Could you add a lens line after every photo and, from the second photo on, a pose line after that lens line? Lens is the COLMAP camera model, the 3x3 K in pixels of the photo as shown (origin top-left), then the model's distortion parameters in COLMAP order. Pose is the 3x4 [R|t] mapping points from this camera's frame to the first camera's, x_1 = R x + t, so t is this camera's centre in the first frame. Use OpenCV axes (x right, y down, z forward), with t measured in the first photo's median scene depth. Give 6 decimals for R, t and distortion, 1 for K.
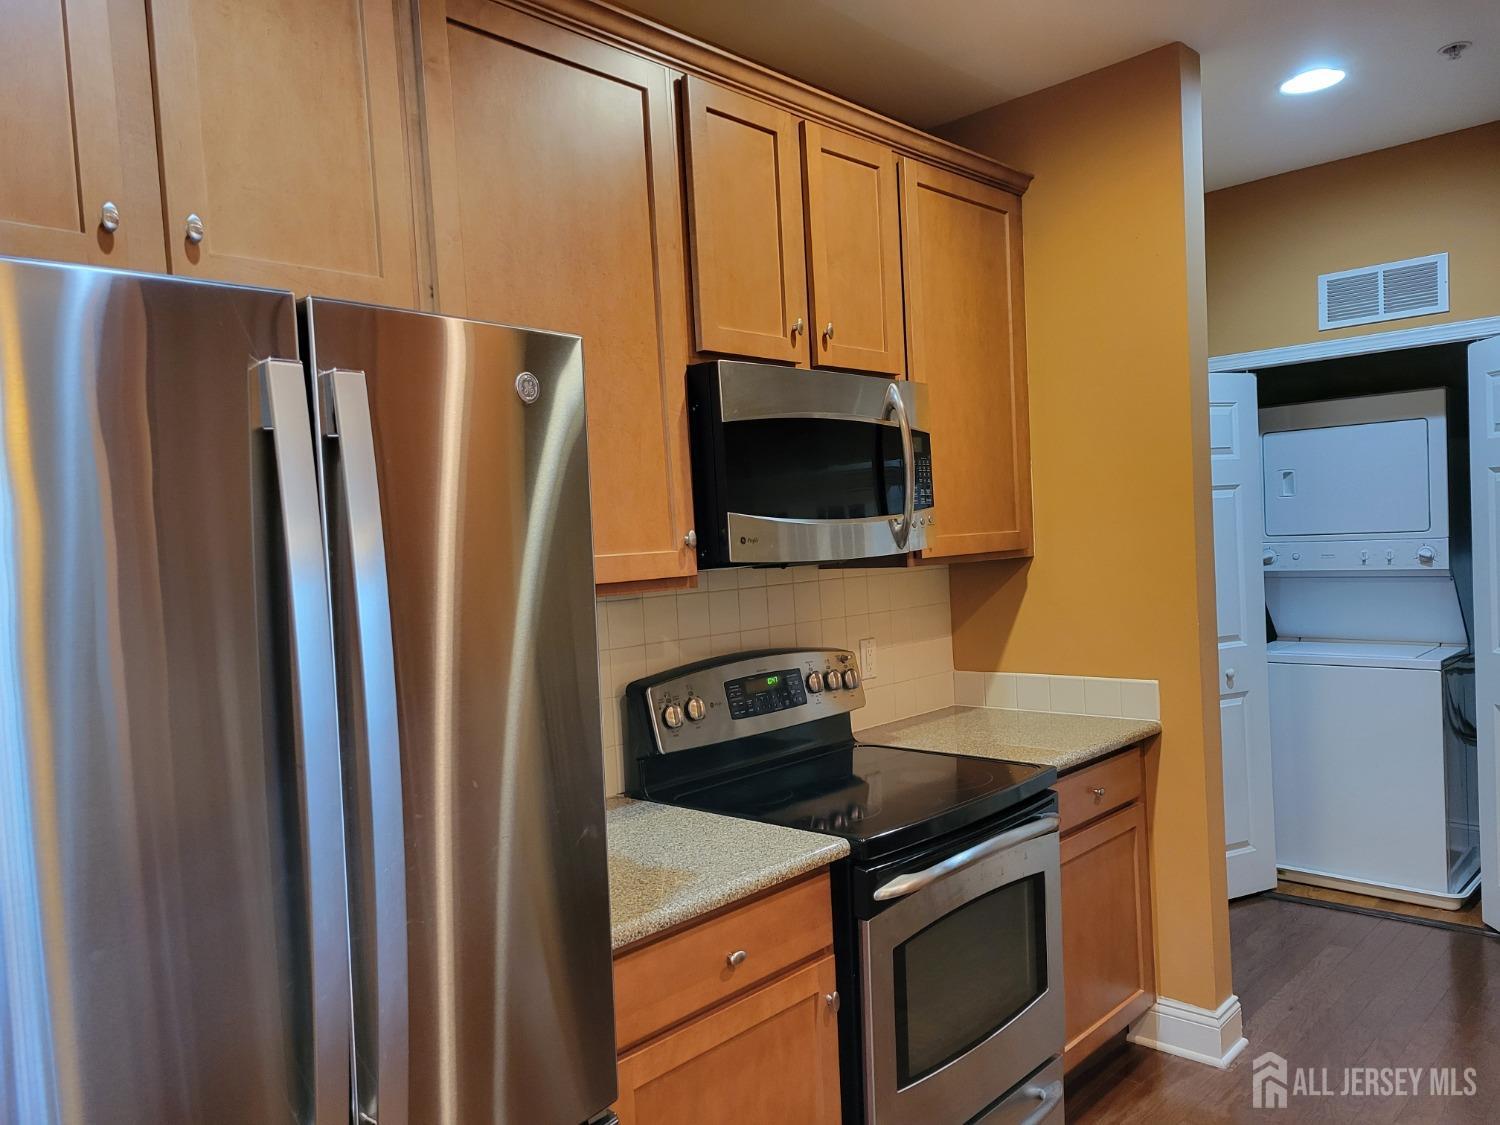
lens RADIAL K [[1116.8, 0, 741.1], [0, 1116.8, 577.8], [0, 0, 1]] dist [0.044758, -0.011406]
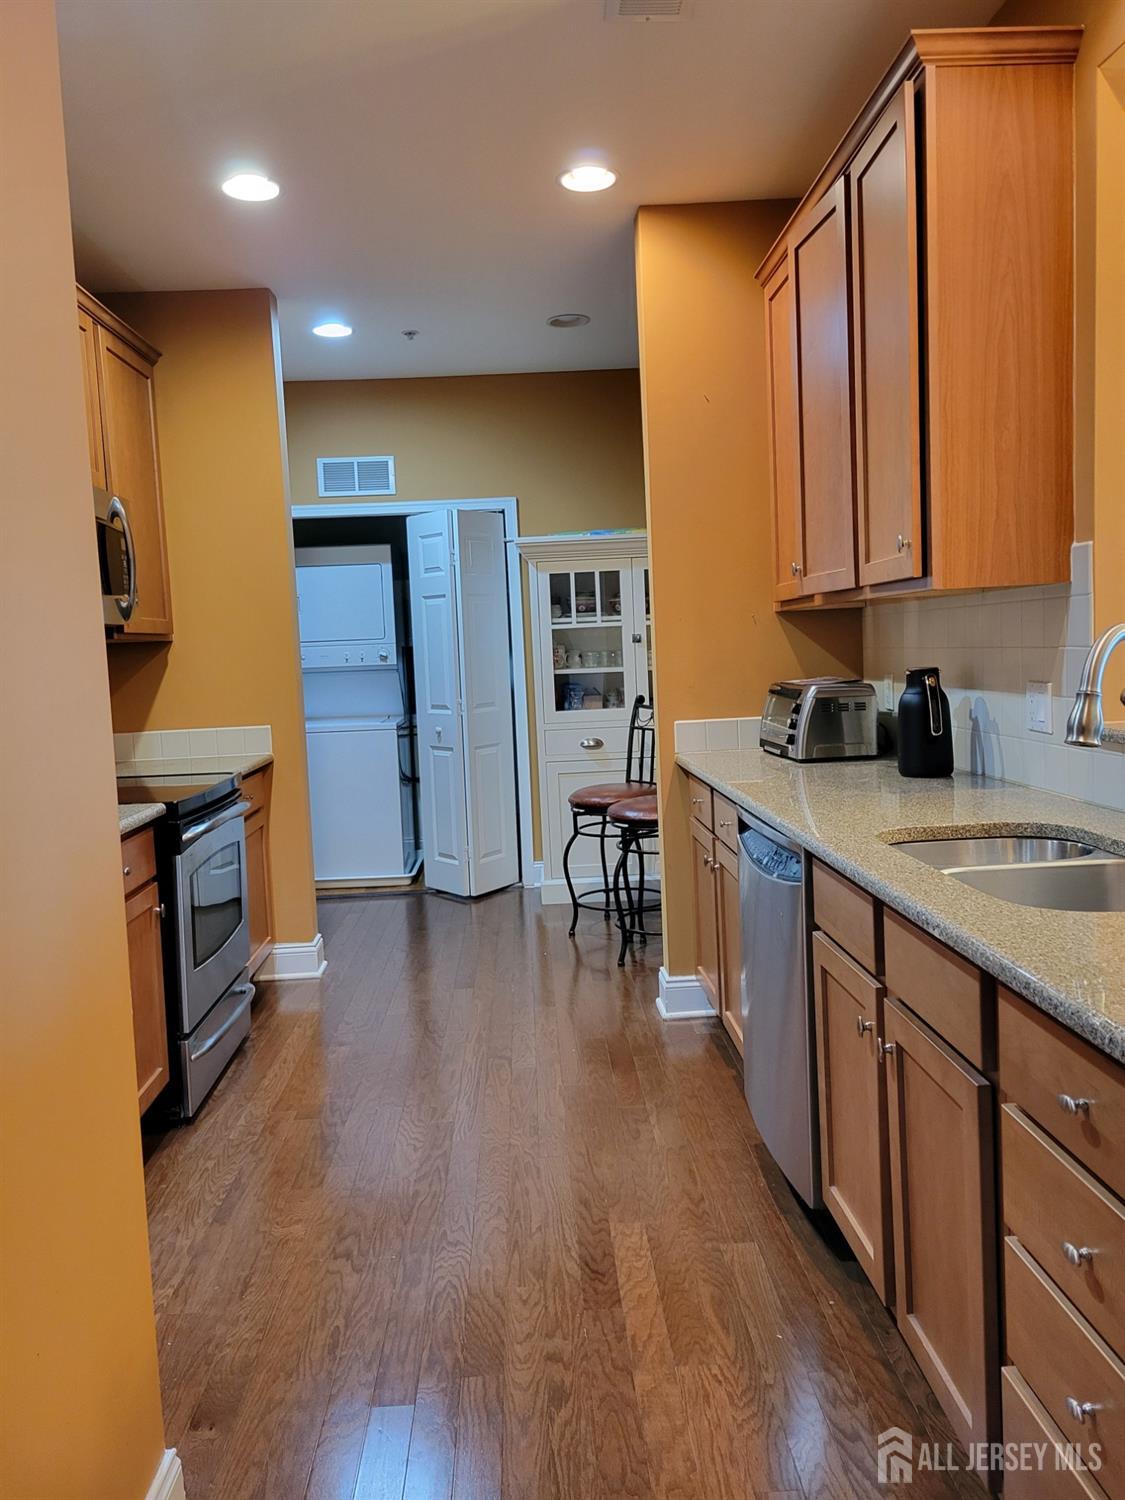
lens RADIAL K [[1116.8, 0, 534.3], [0, 1116.8, 737.0], [0, 0, 1]] dist [0.044758, -0.011406]
pose [[0.714851, -0.037381, 0.698276, -0.326716], [0.035035, 0.999231, 0.017626, 0.077095], [-0.698398, 0.011864, 0.715611, -0.223638]]
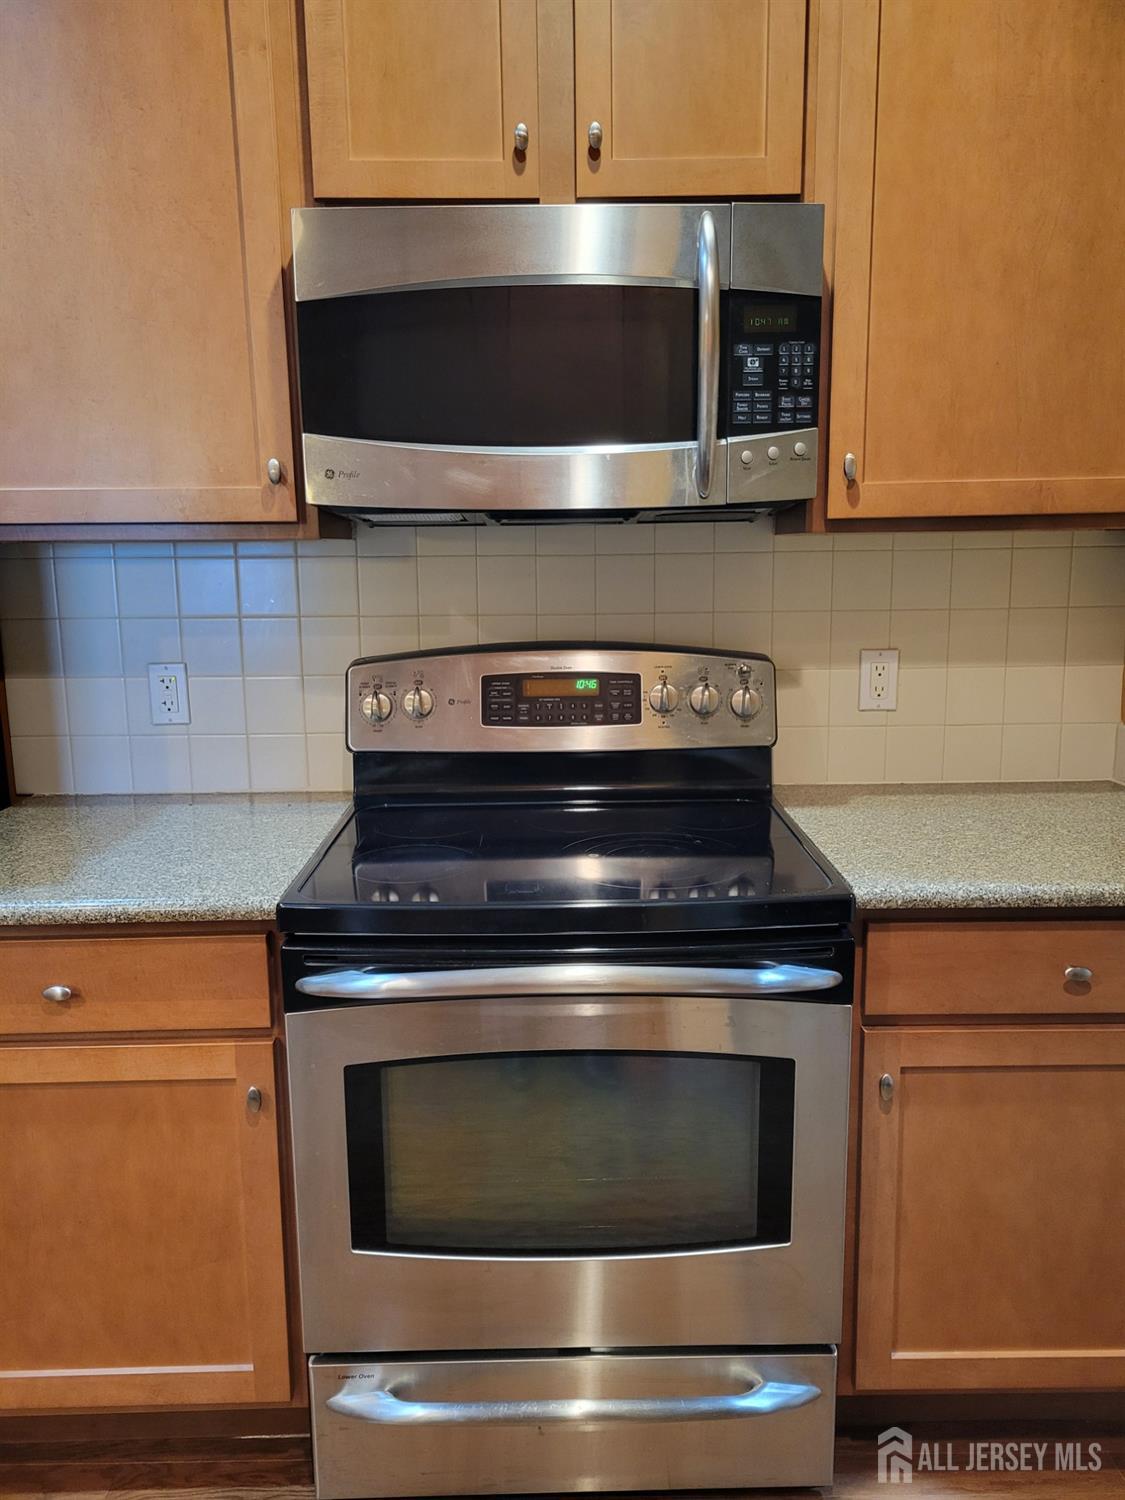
lens RADIAL K [[1116.8, 0, 561.1], [0, 1116.8, 745.4], [0, 0, 1]] dist [0.044758, -0.011406]
pose [[0.690648, 0.168591, -0.703266, 0.394705], [-0.048553, 0.981063, 0.187505, -0.002947], [0.721560, -0.095354, 0.685754, 0.362989]]
